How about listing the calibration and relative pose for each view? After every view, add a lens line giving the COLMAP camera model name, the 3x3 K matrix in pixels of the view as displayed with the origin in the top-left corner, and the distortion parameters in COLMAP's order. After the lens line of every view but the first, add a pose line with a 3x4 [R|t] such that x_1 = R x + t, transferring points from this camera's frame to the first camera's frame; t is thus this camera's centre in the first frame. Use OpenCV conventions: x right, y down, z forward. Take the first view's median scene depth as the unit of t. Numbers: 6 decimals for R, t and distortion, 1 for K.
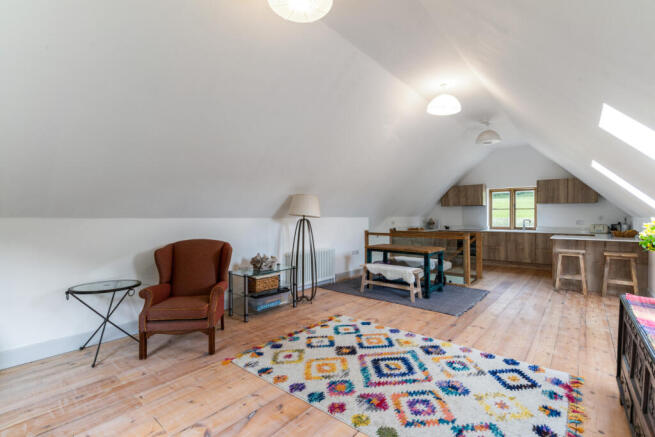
lens RADIAL K [[309.8, 0, 327.5], [0, 309.8, 218.5], [0, 0, 1]] dist [-0.000961, -0.000079]
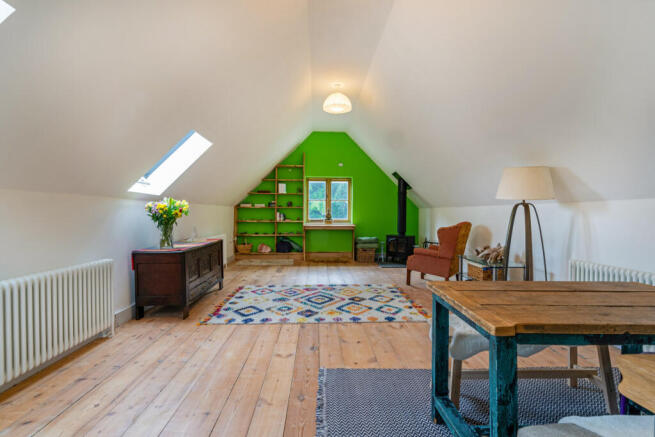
lens RADIAL K [[309.8, 0, 327.5], [0, 309.8, 218.5], [0, 0, 1]] dist [-0.000961, -0.000079]
pose [[-0.751017, 0.007288, -0.660242, 1.109307], [-0.011268, 0.999652, 0.023852, 0.038343], [0.660186, 0.025353, -0.750674, 2.017797]]
